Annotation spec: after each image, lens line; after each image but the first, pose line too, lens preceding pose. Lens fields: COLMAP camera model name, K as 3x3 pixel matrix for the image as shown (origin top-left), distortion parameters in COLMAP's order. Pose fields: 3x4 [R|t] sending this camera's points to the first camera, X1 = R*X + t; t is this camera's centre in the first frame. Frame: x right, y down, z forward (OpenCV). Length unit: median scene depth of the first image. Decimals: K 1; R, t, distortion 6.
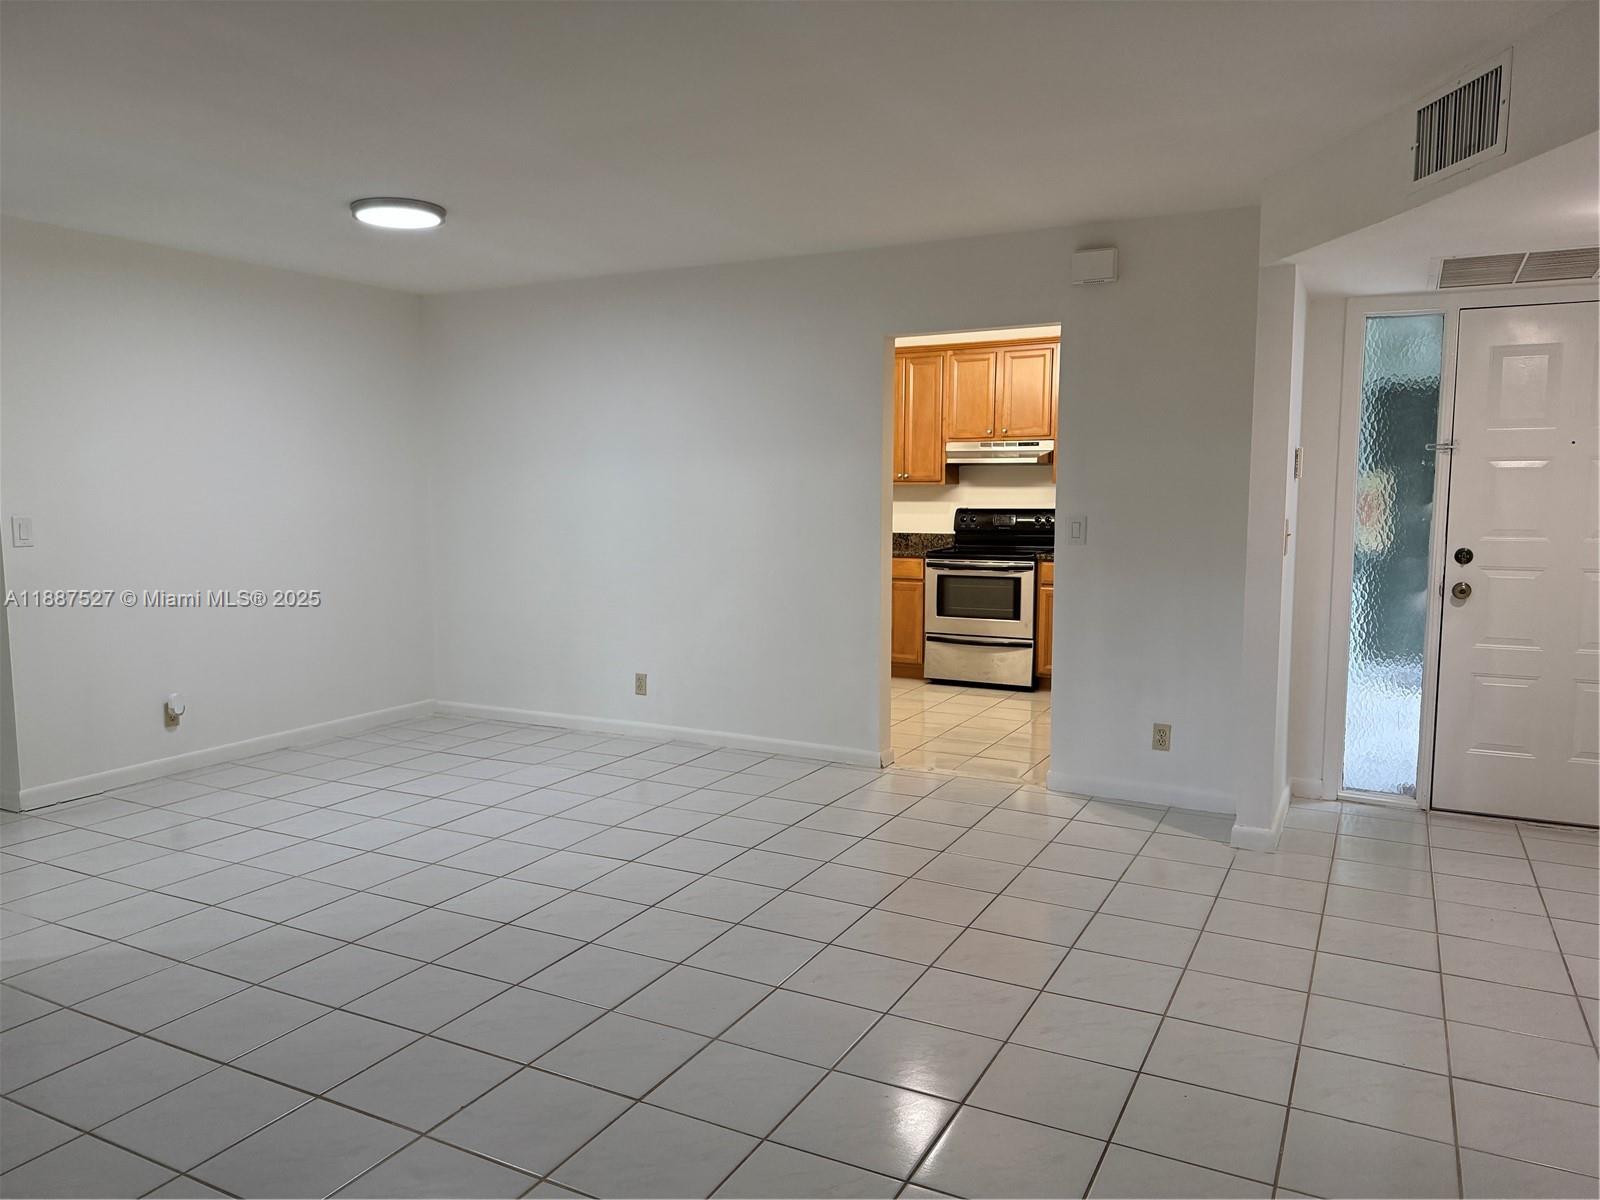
lens RADIAL K [[1116.7, 0, 789.4], [0, 1116.7, 609.5], [0, 0, 1]] dist [0.083696, -0.110195]
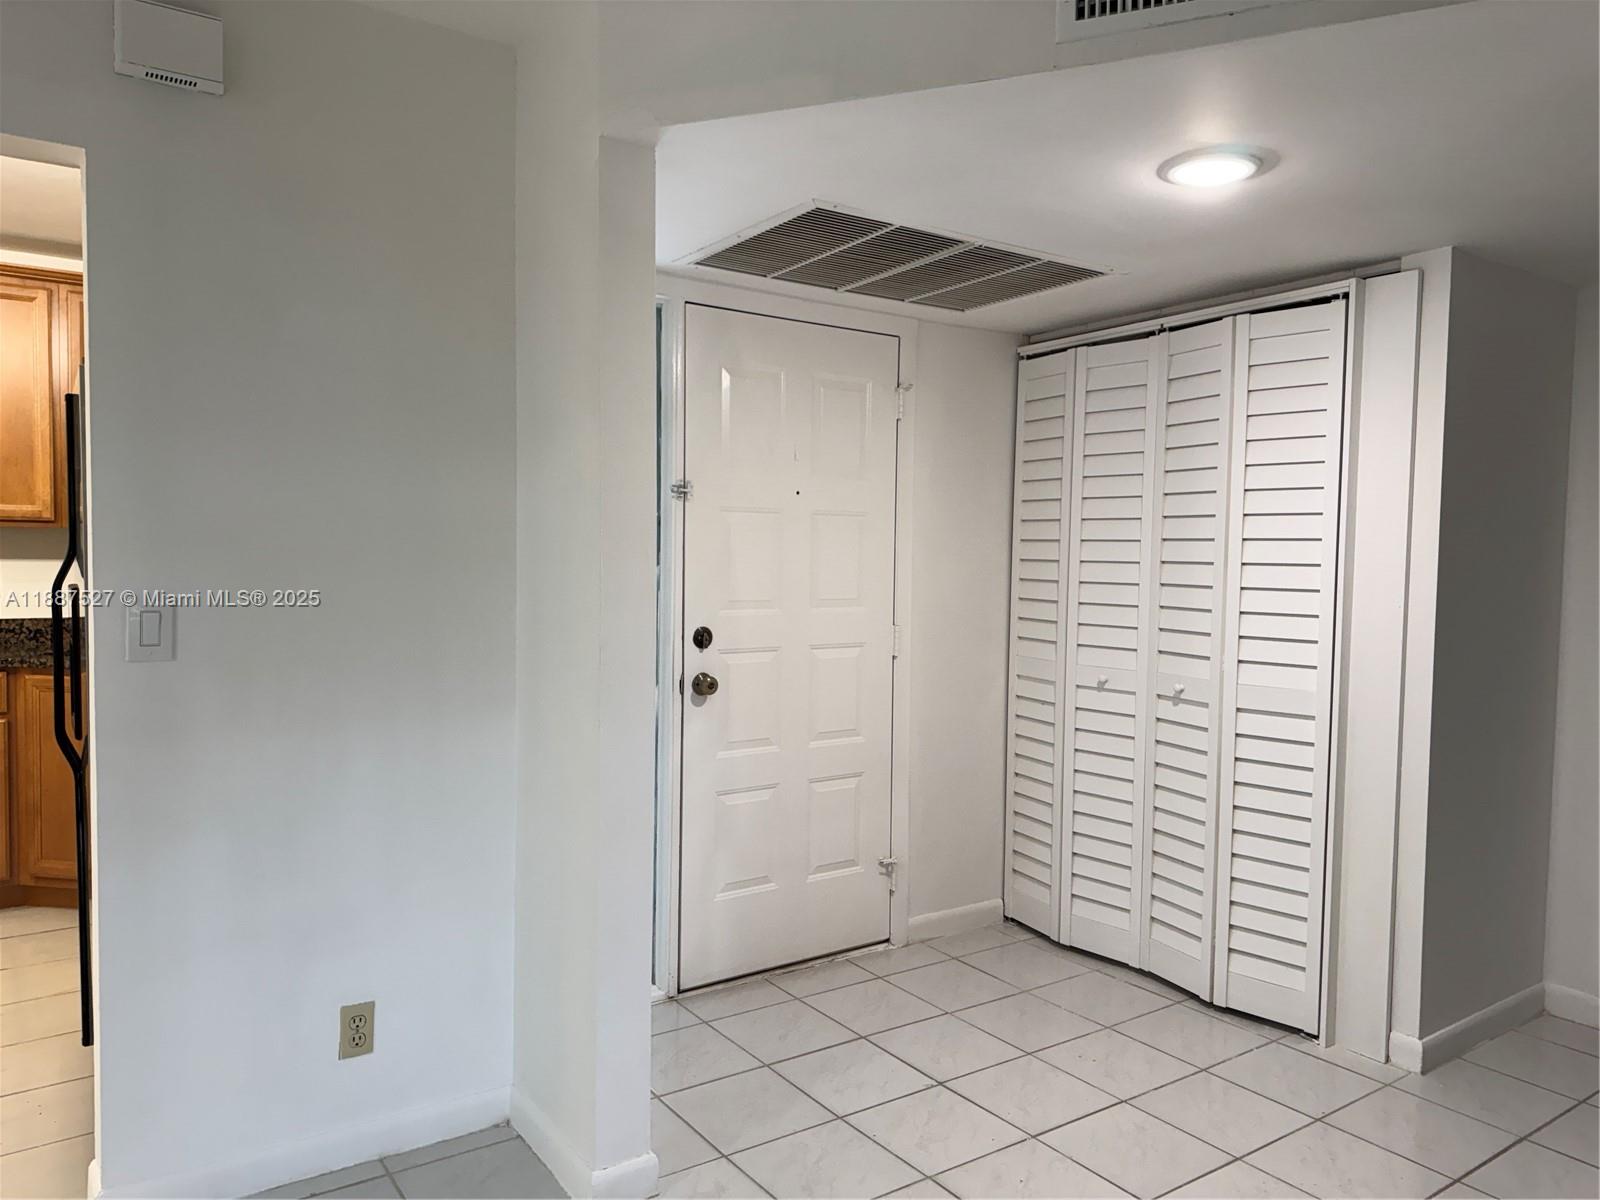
lens RADIAL K [[1116.7, 0, 810.2], [0, 1116.7, 603.7], [0, 0, 1]] dist [0.083696, -0.110195]
pose [[0.453185, -0.035843, 0.890696, -0.014194], [0.081056, 0.996709, -0.001132, -0.037339], [-0.887724, 0.072710, 0.454599, 0.358804]]
